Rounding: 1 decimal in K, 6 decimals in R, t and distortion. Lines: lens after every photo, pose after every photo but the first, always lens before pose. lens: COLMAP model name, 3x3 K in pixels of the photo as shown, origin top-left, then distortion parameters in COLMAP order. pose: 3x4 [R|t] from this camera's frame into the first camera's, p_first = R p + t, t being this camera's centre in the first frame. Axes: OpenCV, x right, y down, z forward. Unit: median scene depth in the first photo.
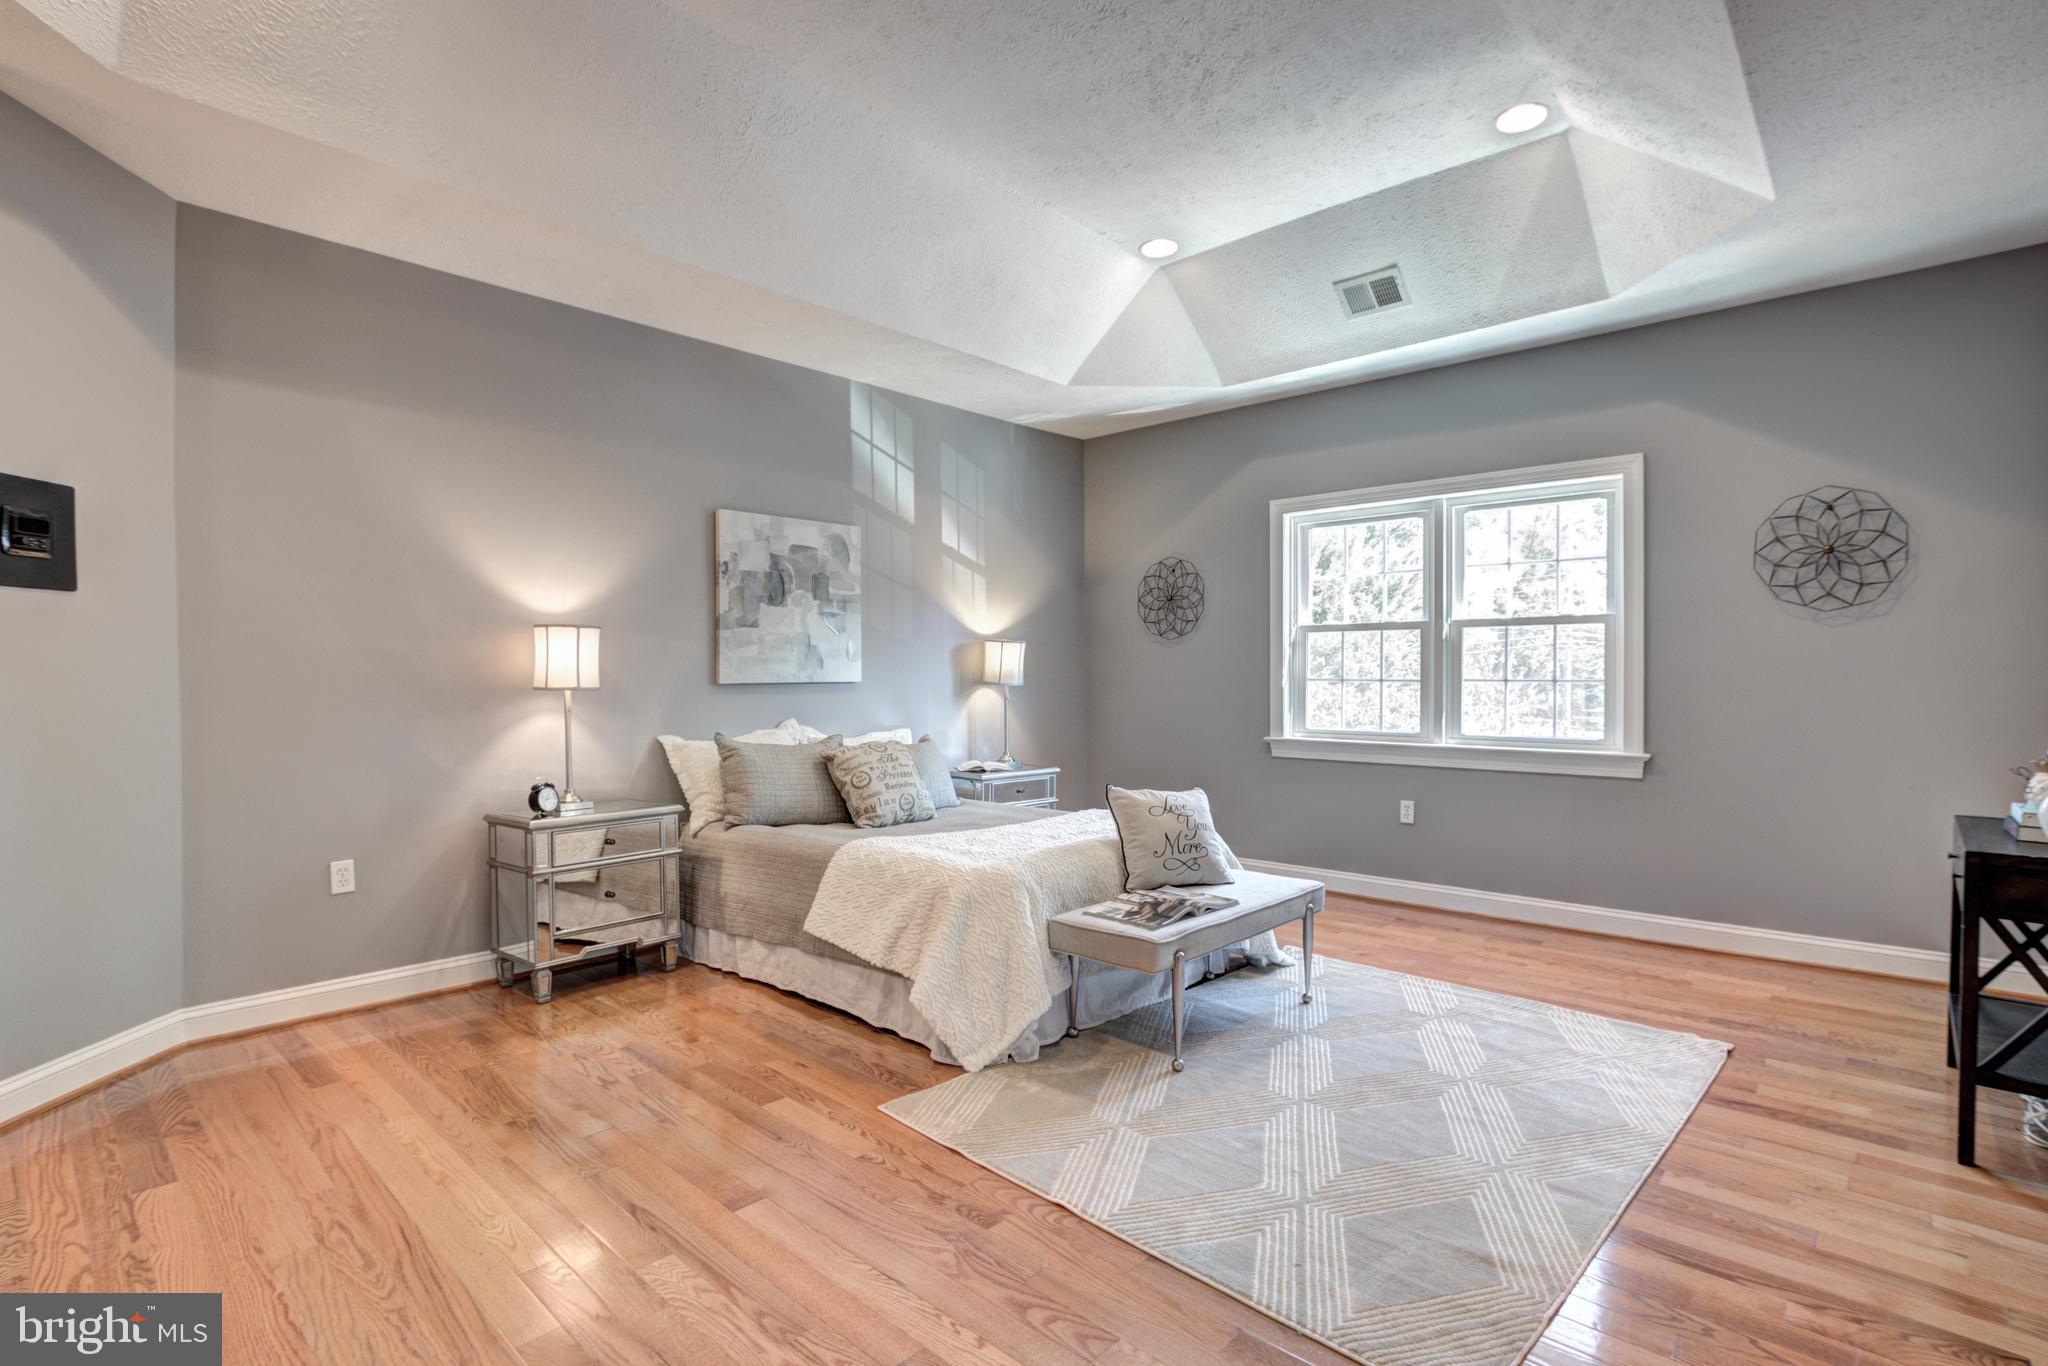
lens RADIAL K [[976.4, 0, 1037.2], [0, 976.4, 666.0], [0, 0, 1]] dist [-0.034051, 0.005714]
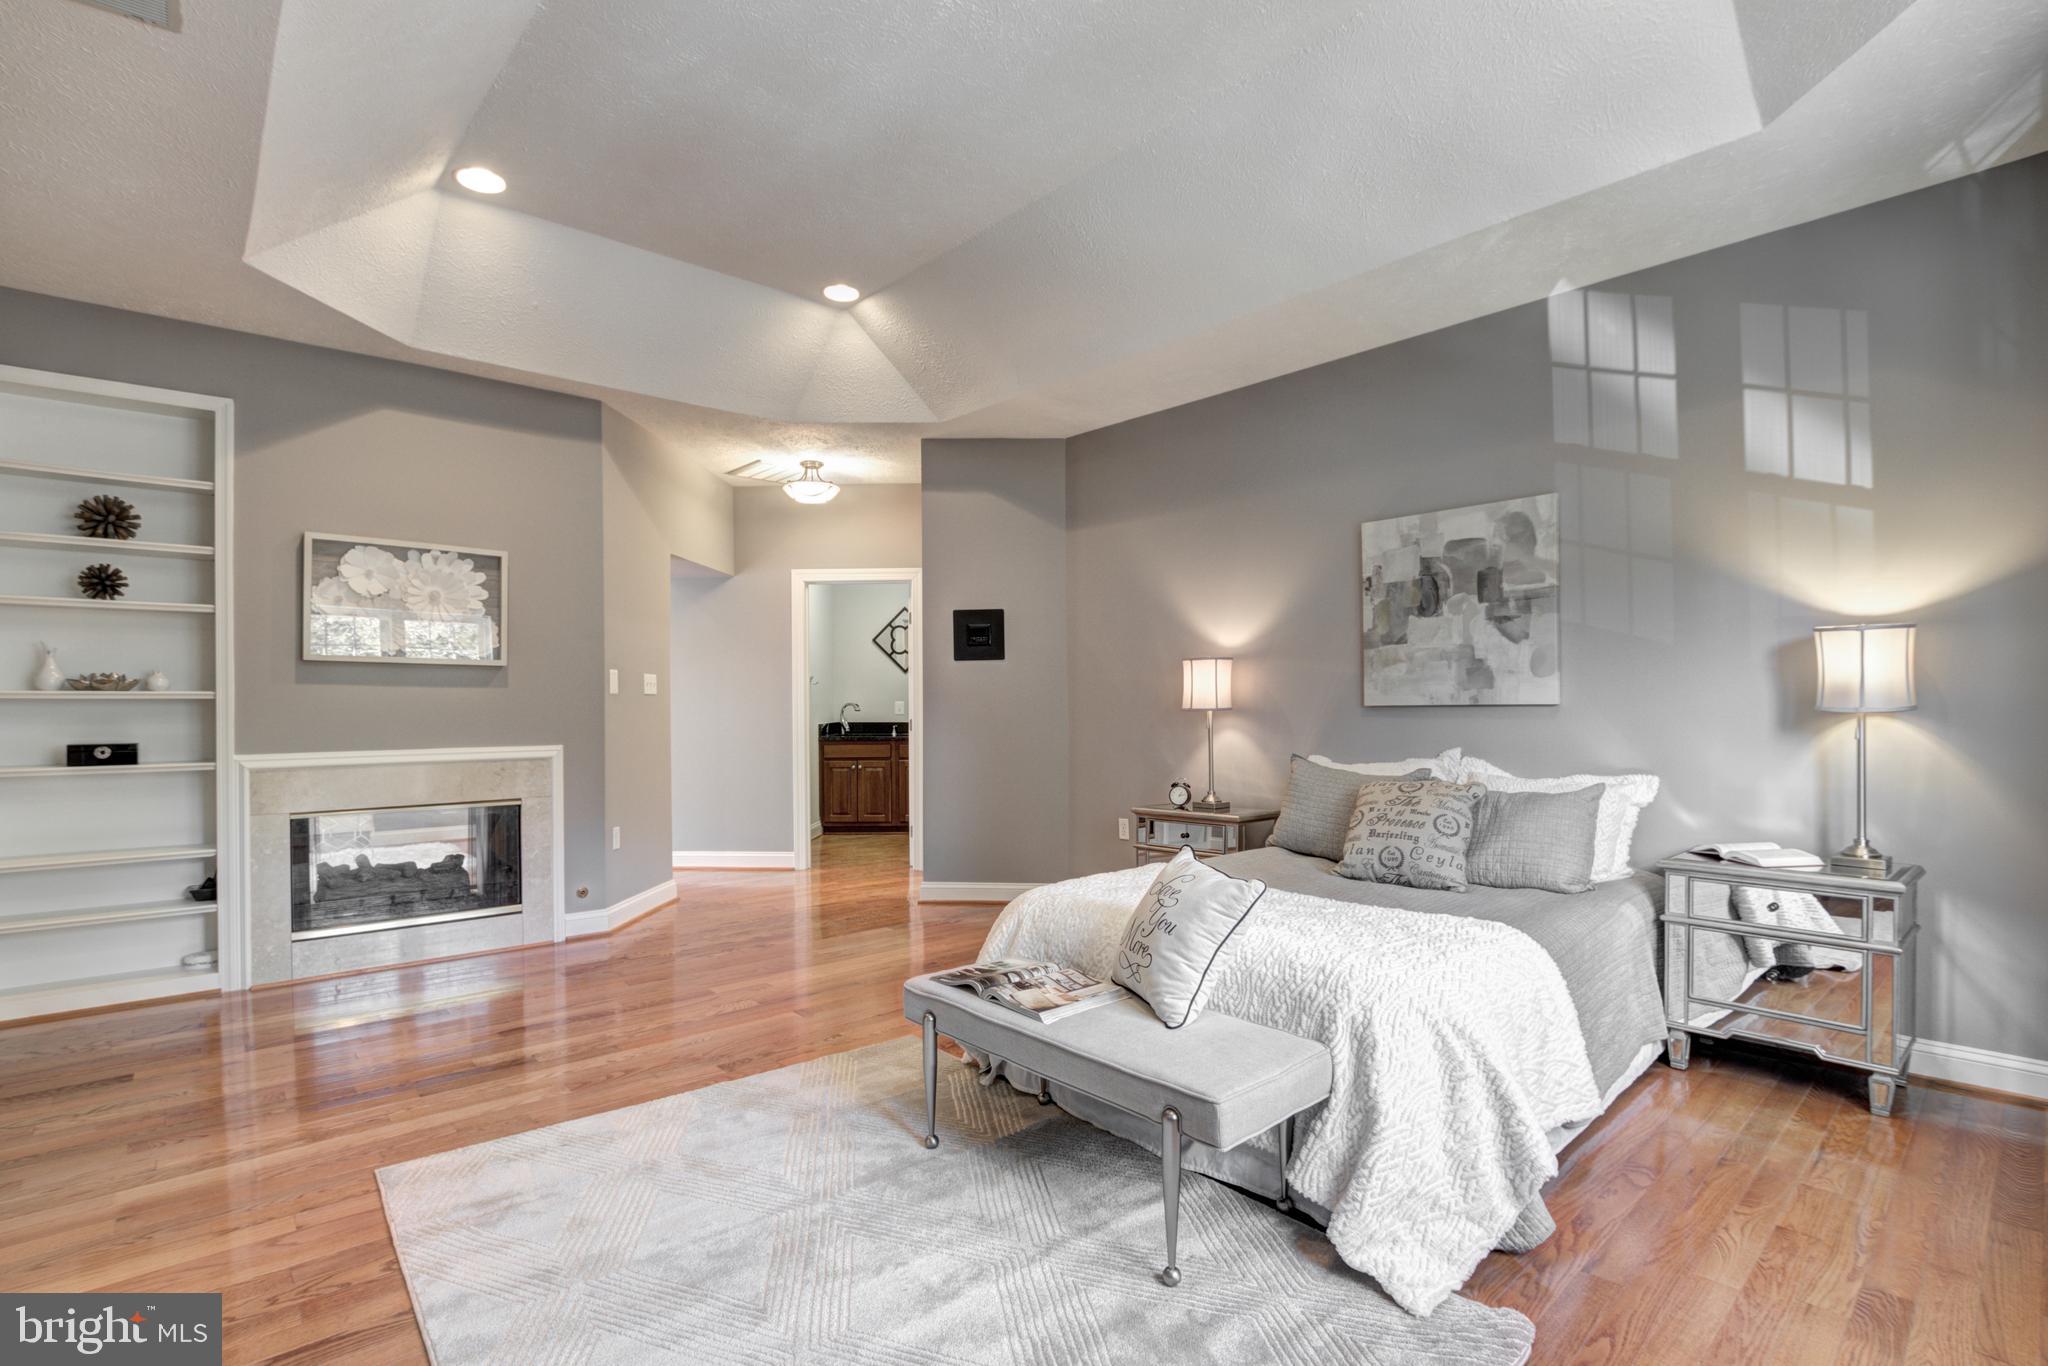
lens RADIAL K [[976.4, 0, 1029.9], [0, 976.4, 698.0], [0, 0, 1]] dist [-0.034051, 0.005714]
pose [[-0.101948, -0.002437, -0.994787, 0.628937], [0.019091, 0.999808, -0.004406, 0.007852], [0.994607, -0.019441, -0.101881, 0.733867]]
